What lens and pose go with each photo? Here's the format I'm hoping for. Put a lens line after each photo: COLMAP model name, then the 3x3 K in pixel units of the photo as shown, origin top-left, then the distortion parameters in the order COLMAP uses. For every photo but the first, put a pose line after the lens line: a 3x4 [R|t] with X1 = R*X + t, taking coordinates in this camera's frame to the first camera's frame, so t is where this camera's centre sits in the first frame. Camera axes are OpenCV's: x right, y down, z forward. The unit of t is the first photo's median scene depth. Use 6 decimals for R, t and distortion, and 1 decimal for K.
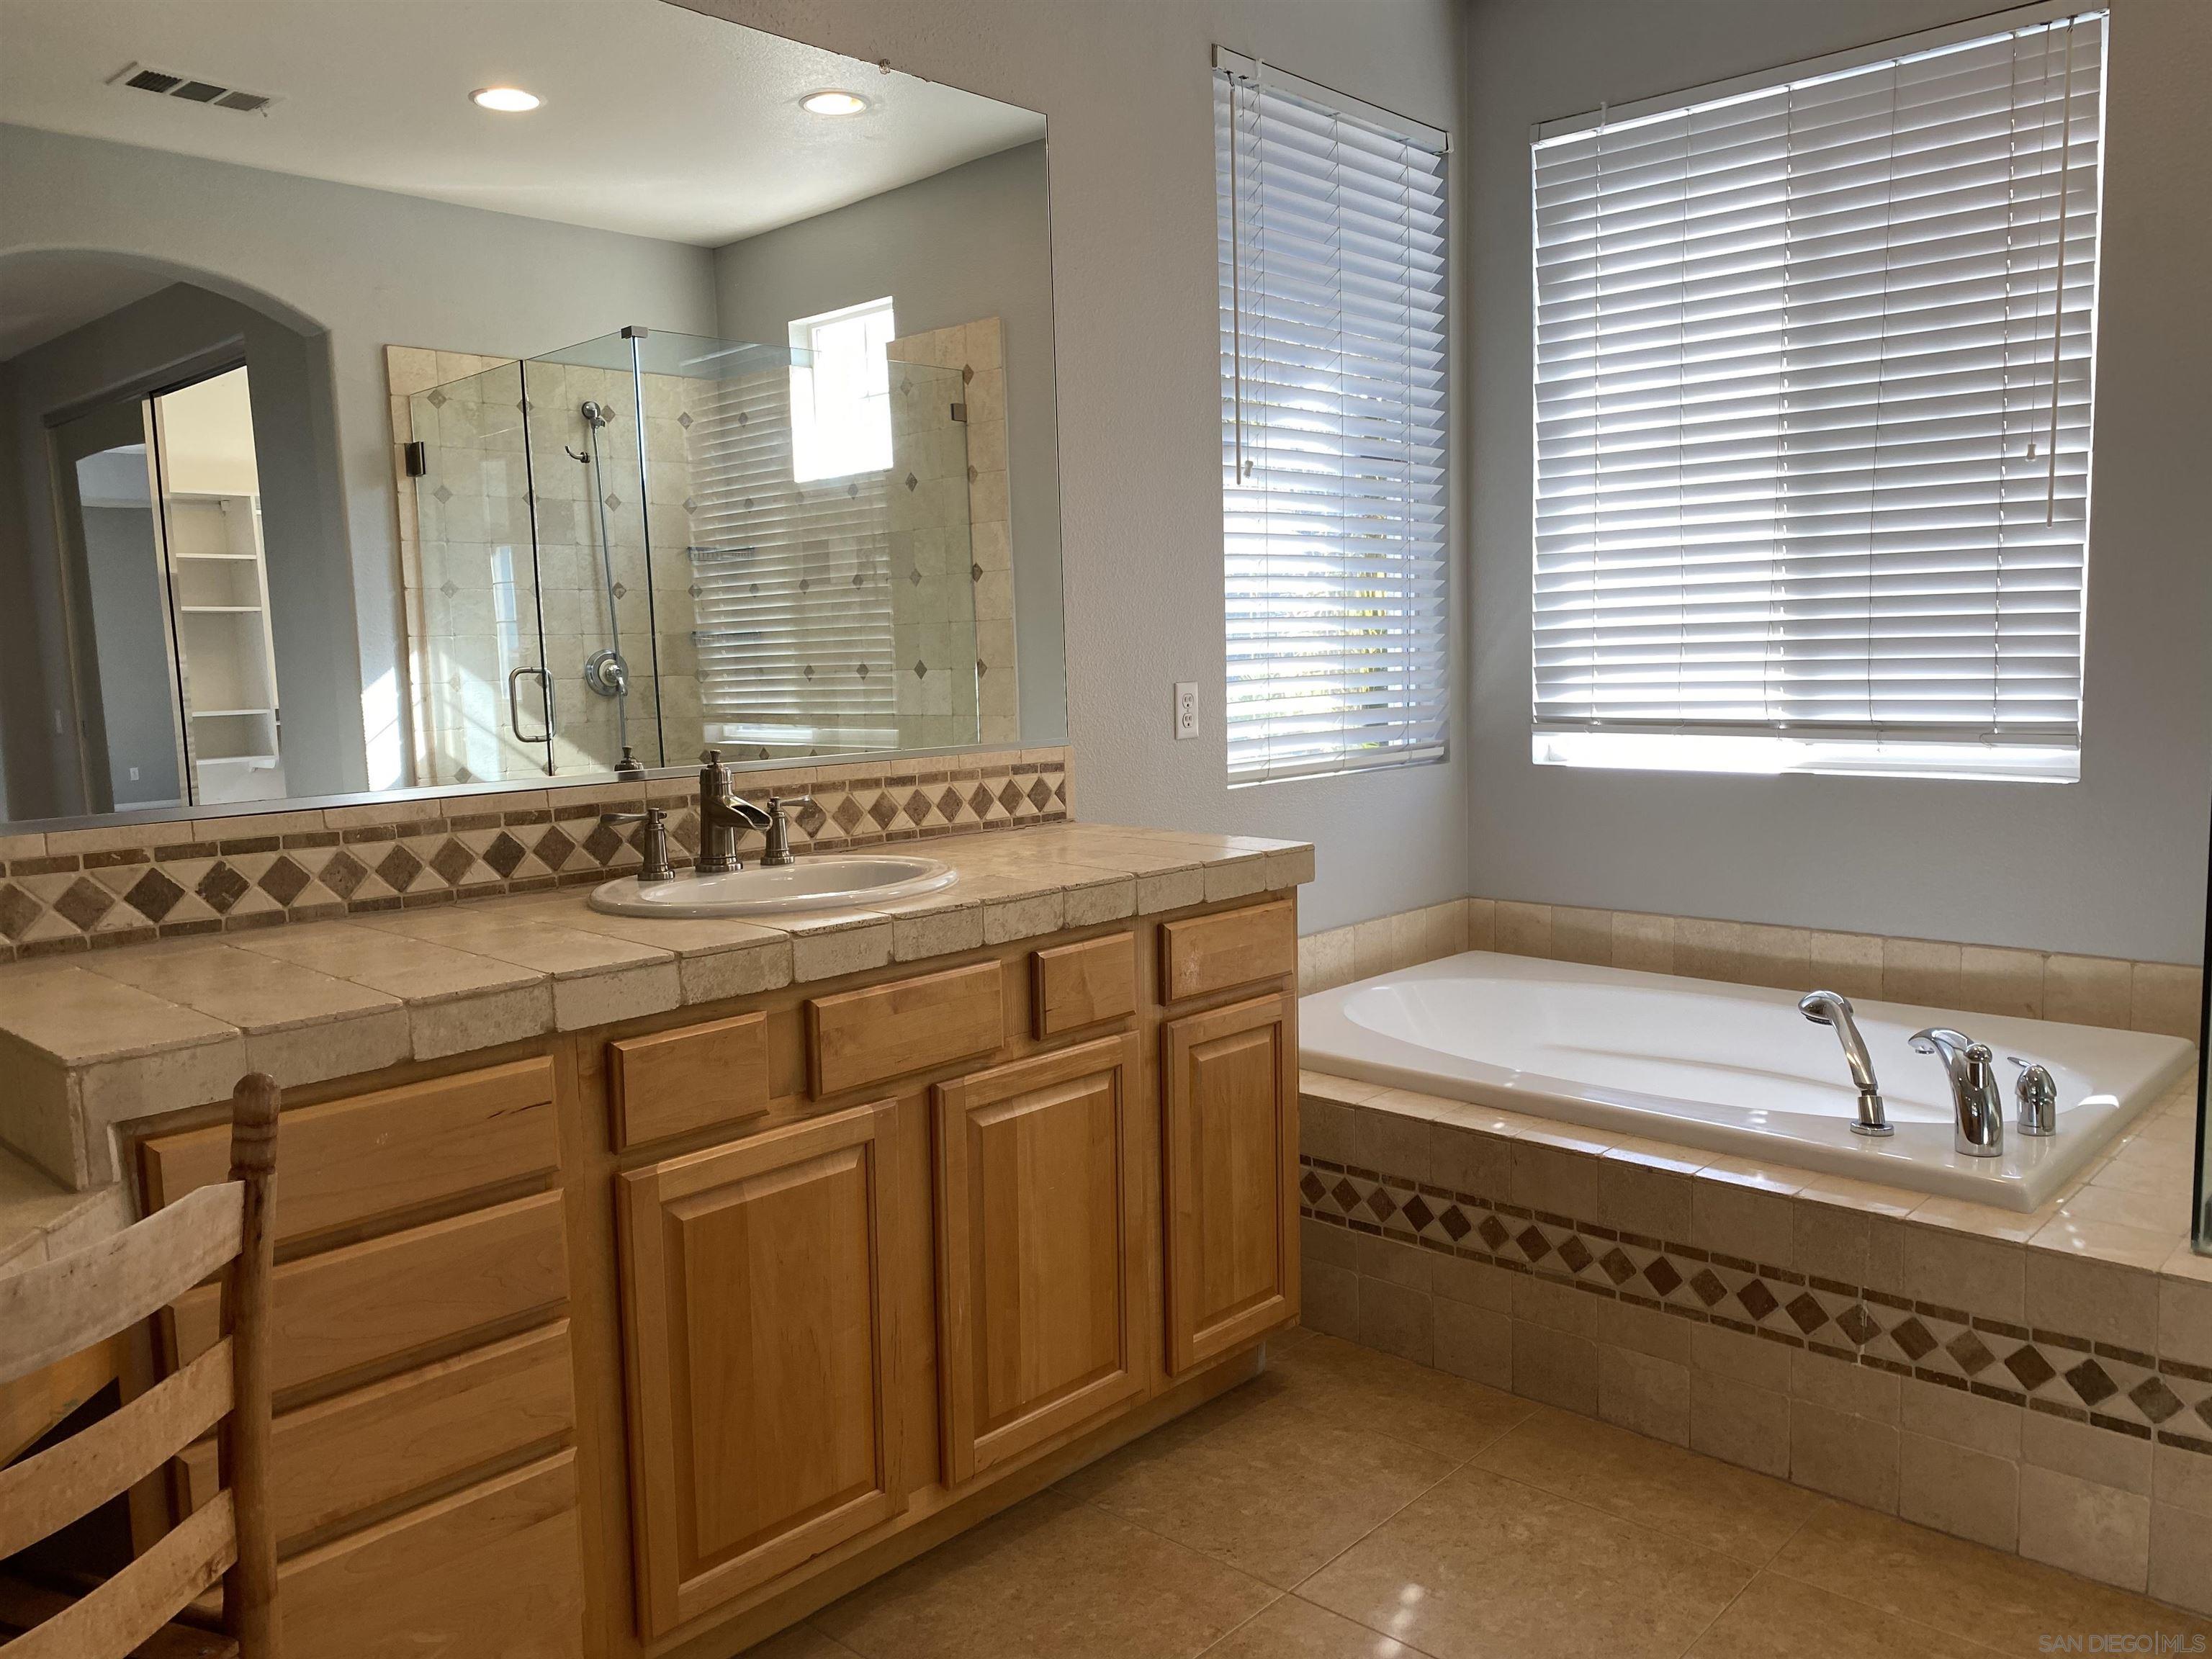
lens RADIAL K [[1674.8, 0, 1108.5], [0, 1674.8, 828.0], [0, 0, 1]] dist [0.044756, -0.055489]
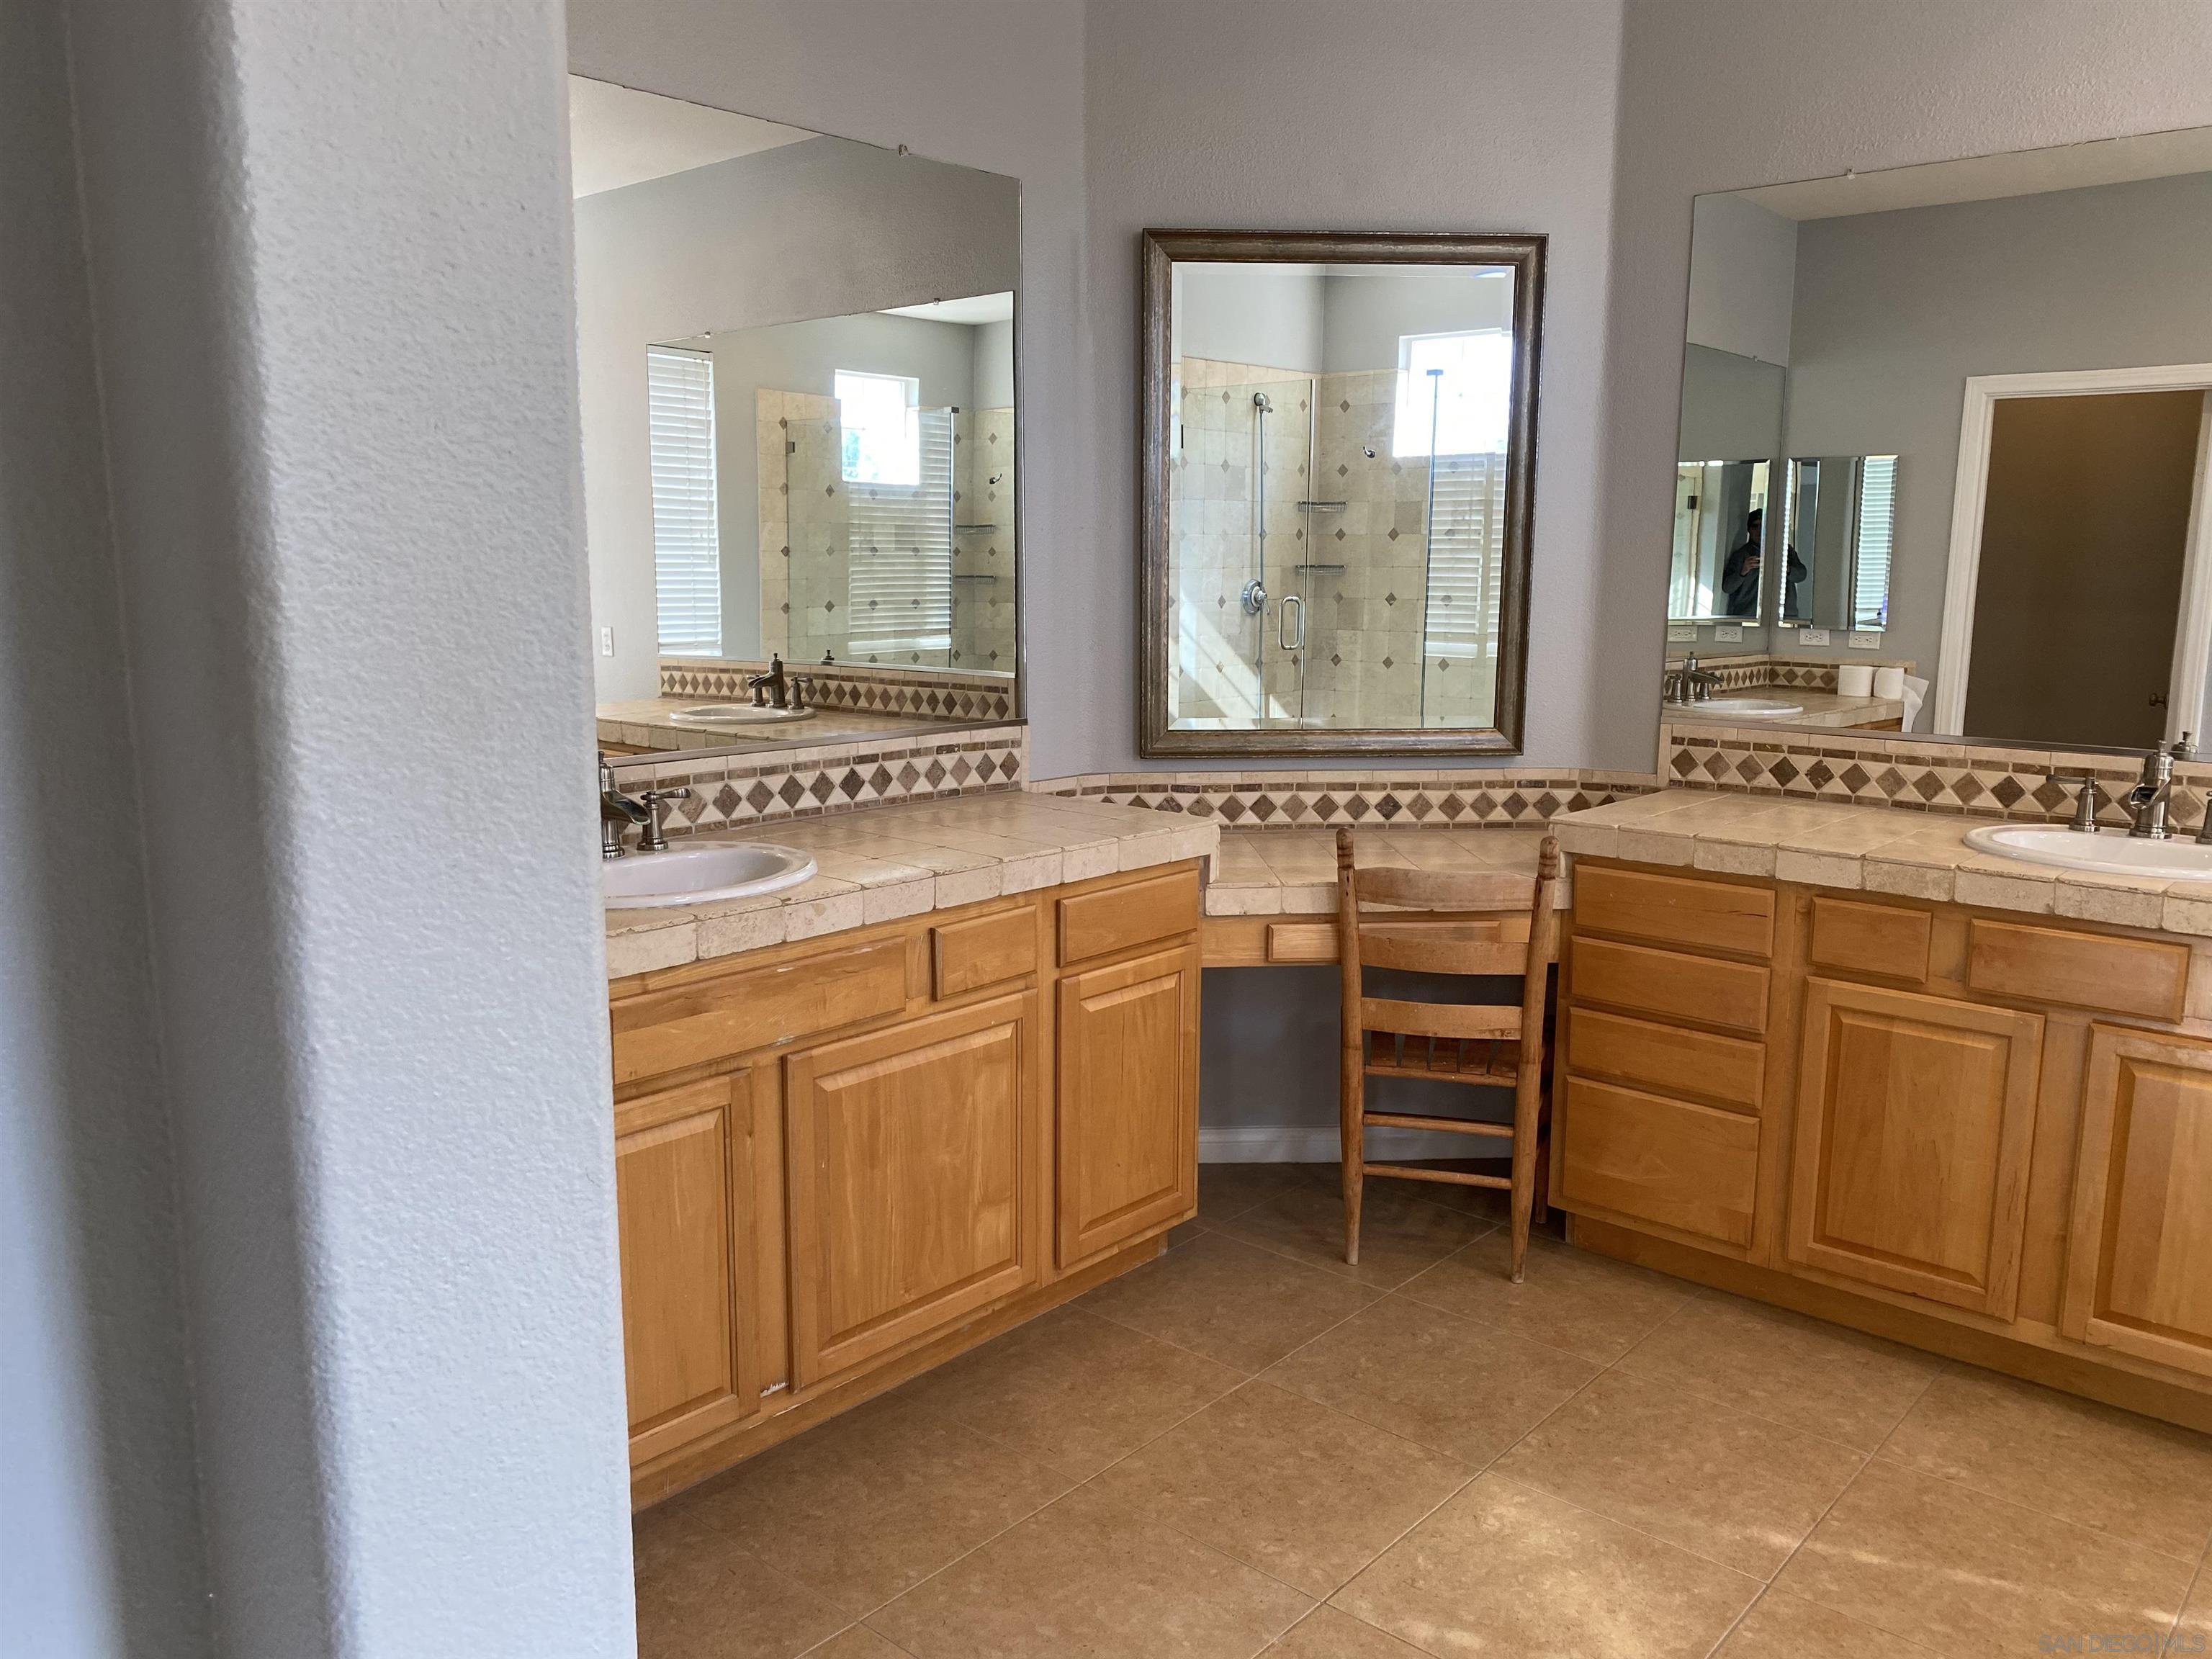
lens RADIAL K [[1674.8, 0, 1108.1], [0, 1674.8, 829.7], [0, 0, 1]] dist [0.044756, -0.055489]
pose [[0.015121, 0.189449, -0.981774, 1.166877], [-0.115444, 0.975651, 0.186489, -0.147409], [0.993199, 0.110520, 0.036623, 0.218810]]
